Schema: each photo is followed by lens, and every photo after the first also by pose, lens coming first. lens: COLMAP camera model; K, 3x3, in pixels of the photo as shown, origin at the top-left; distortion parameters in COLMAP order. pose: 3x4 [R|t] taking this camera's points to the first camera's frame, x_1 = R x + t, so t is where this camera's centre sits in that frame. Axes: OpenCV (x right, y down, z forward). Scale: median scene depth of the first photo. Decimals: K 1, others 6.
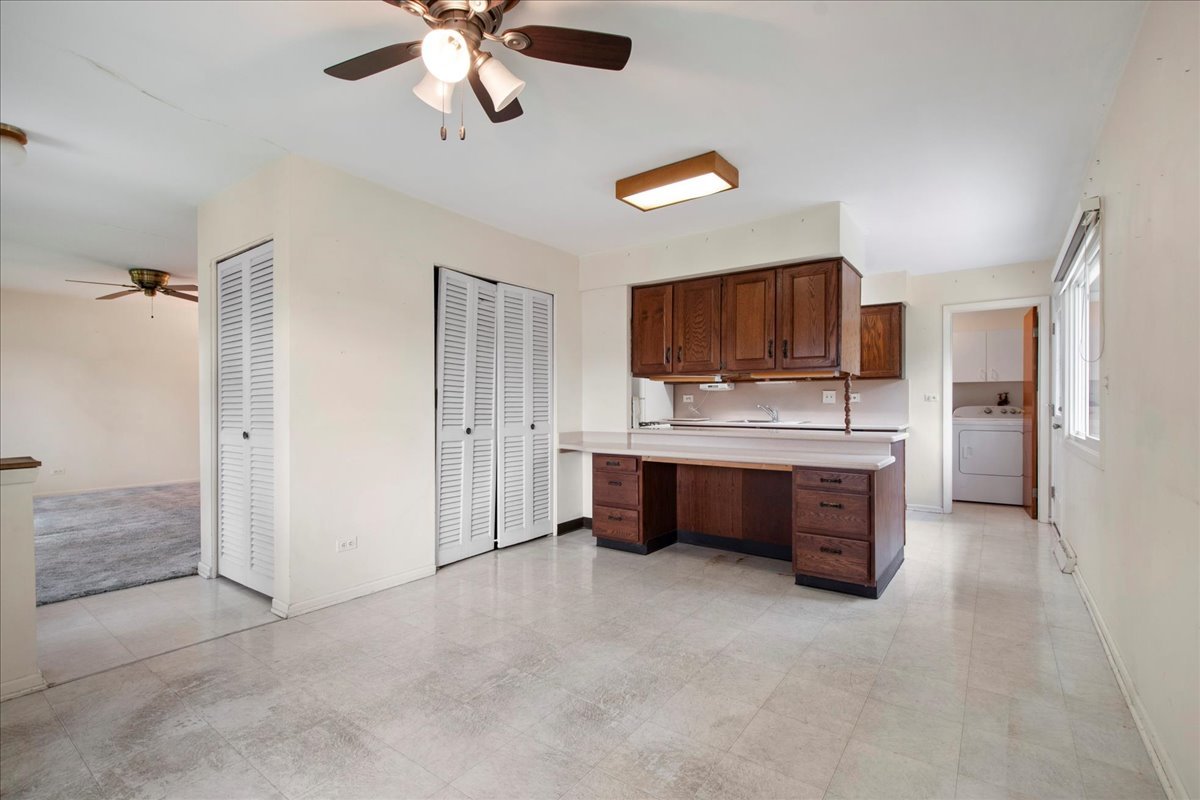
lens RADIAL K [[536.5, 0, 600.0], [0, 536.5, 400.0], [0, 0, 1]] dist [-0.000607, -0.000146]
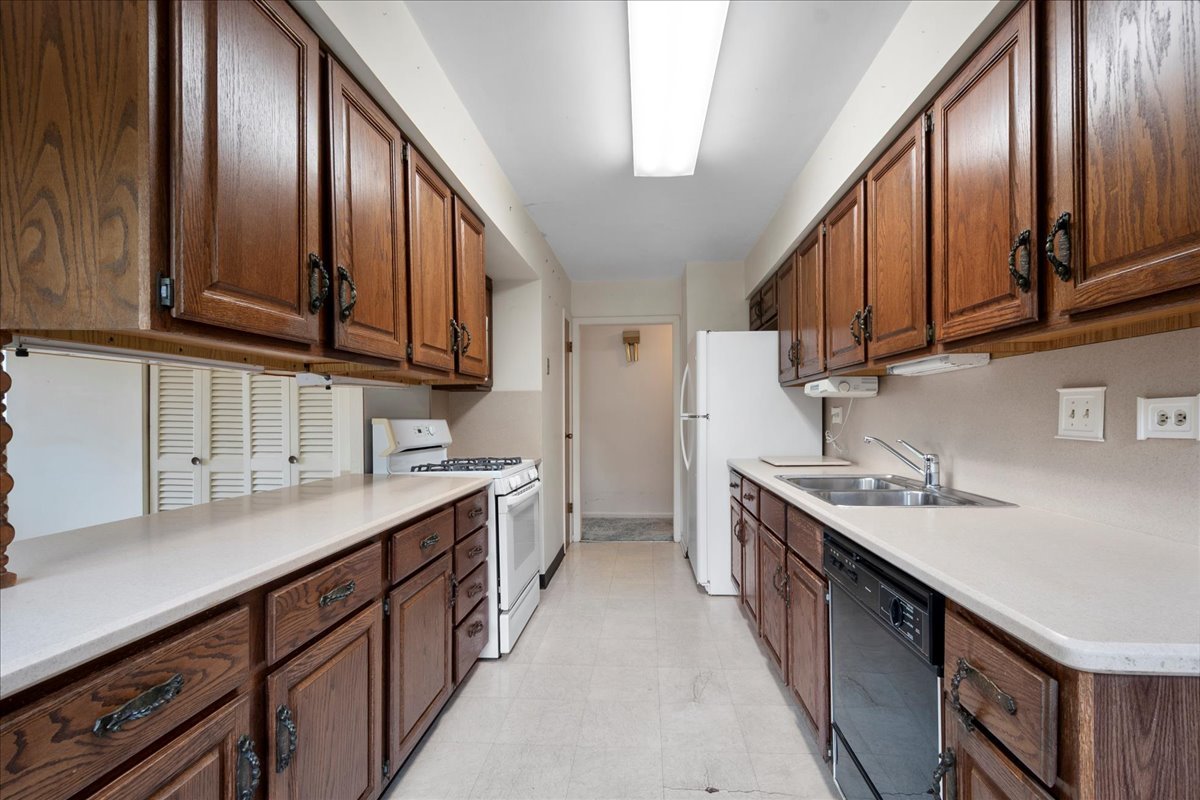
lens RADIAL K [[540.4, 0, 599.0], [0, 540.4, 413.5], [0, 0, 1]] dist [0.005496, 0.000207]
pose [[0.524918, -0.004863, -0.851139, 1.164313], [0.009564, 0.999954, 0.000186, -0.016350], [0.851099, -0.008238, 0.524940, 1.557103]]
